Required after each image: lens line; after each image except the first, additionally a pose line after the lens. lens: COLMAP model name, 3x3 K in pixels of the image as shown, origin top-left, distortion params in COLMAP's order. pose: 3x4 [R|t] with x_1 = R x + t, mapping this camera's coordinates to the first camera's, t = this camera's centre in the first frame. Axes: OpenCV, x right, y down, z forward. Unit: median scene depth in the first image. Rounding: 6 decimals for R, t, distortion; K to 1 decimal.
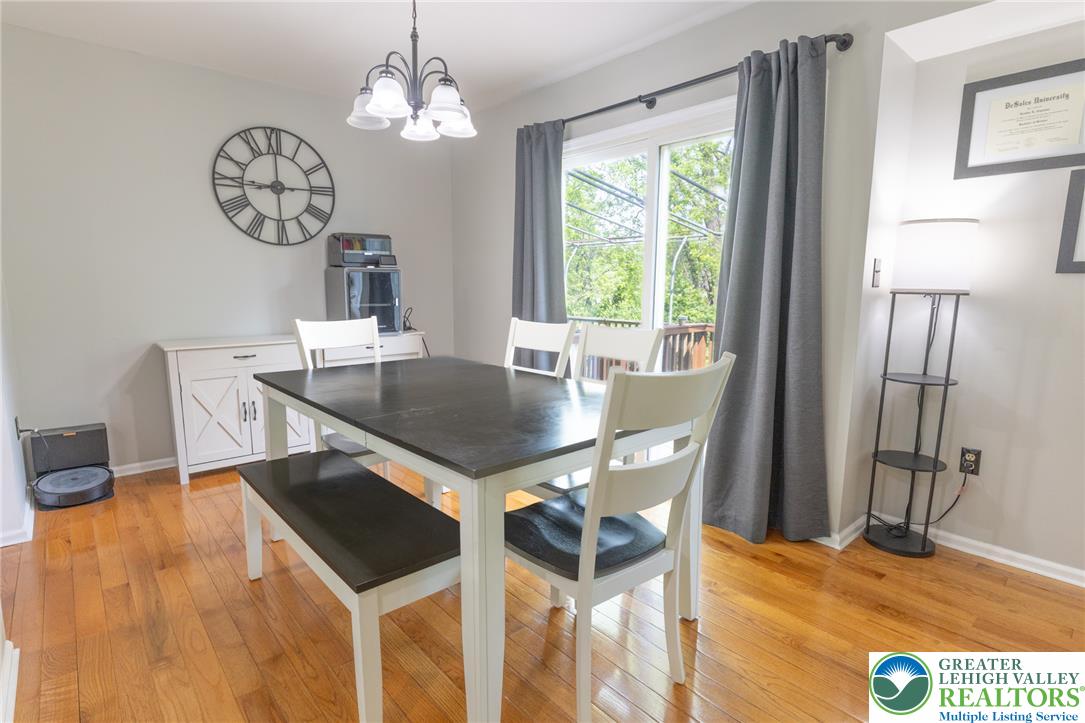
lens RADIAL K [[568.9, 0, 540.5], [0, 568.9, 365.8], [0, 0, 1]] dist [0.001547, 0.000488]
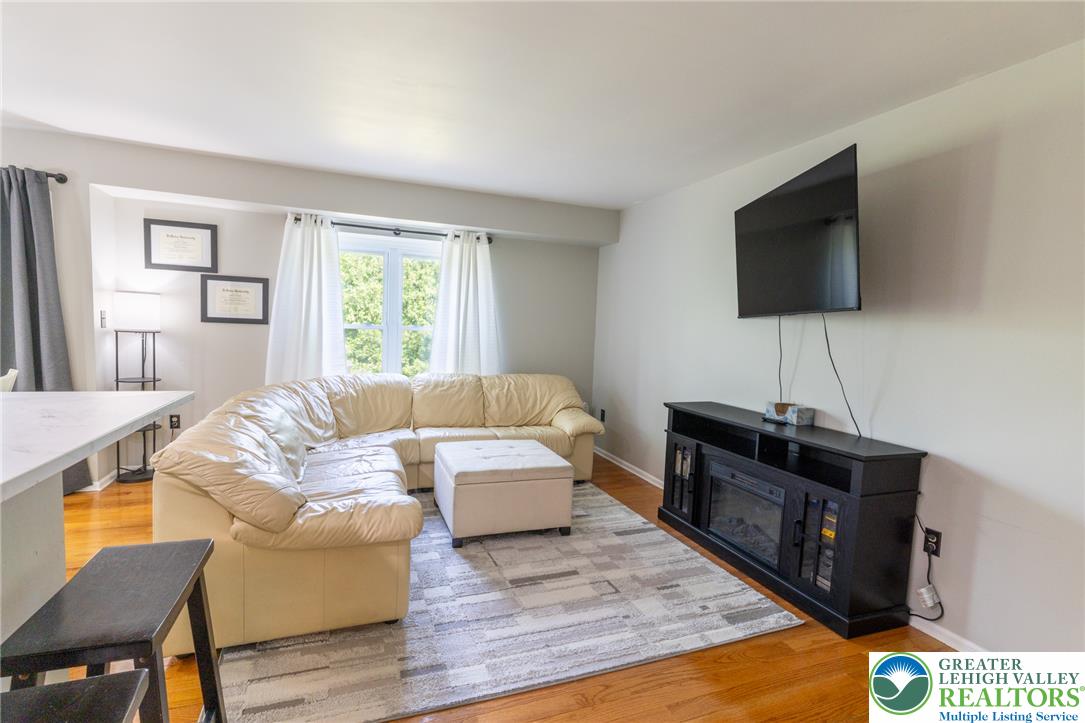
lens RADIAL K [[509.6, 0, 545.2], [0, 509.6, 365.4], [0, 0, 1]] dist [-0.004464, -0.000049]
pose [[0.333248, -0.066724, 0.940475, -0.384514], [0.110080, 0.993424, 0.031475, 0.066639], [-0.936391, 0.093039, 0.338402, -0.700370]]
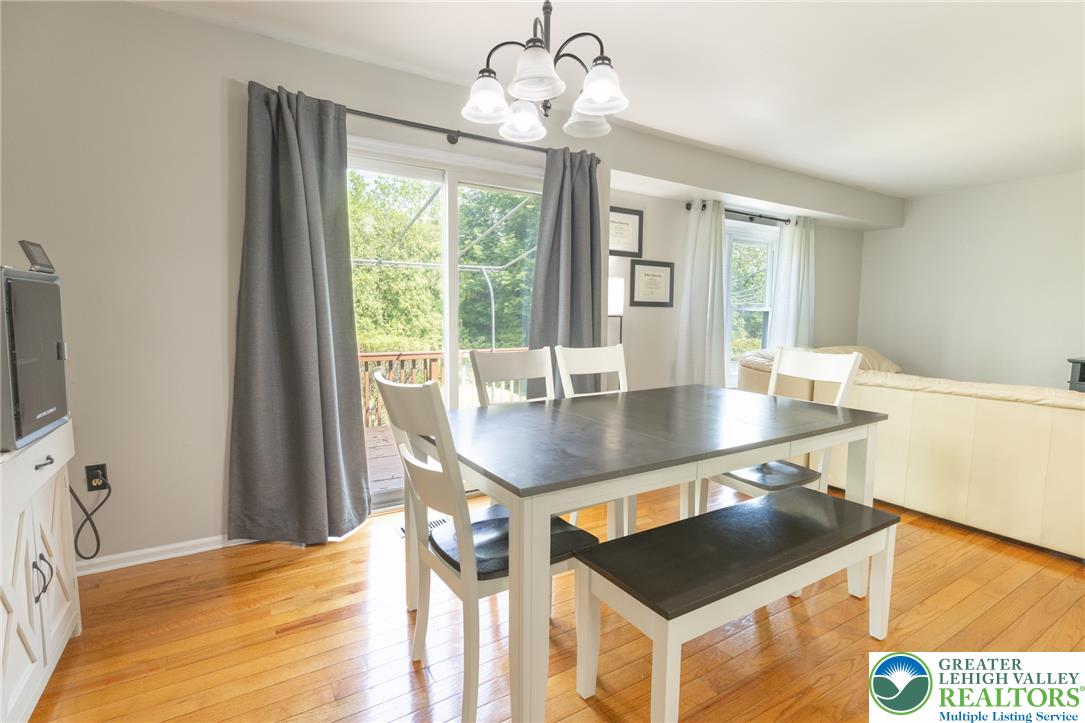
lens RADIAL K [[509.6, 0, 541.1], [0, 509.6, 365.1], [0, 0, 1]] dist [-0.004464, -0.000049]
pose [[0.162050, -0.100753, 0.981626, -0.926815], [0.149570, 0.985788, 0.076489, -0.128050], [-0.975381, 0.134427, 0.174817, 0.929182]]
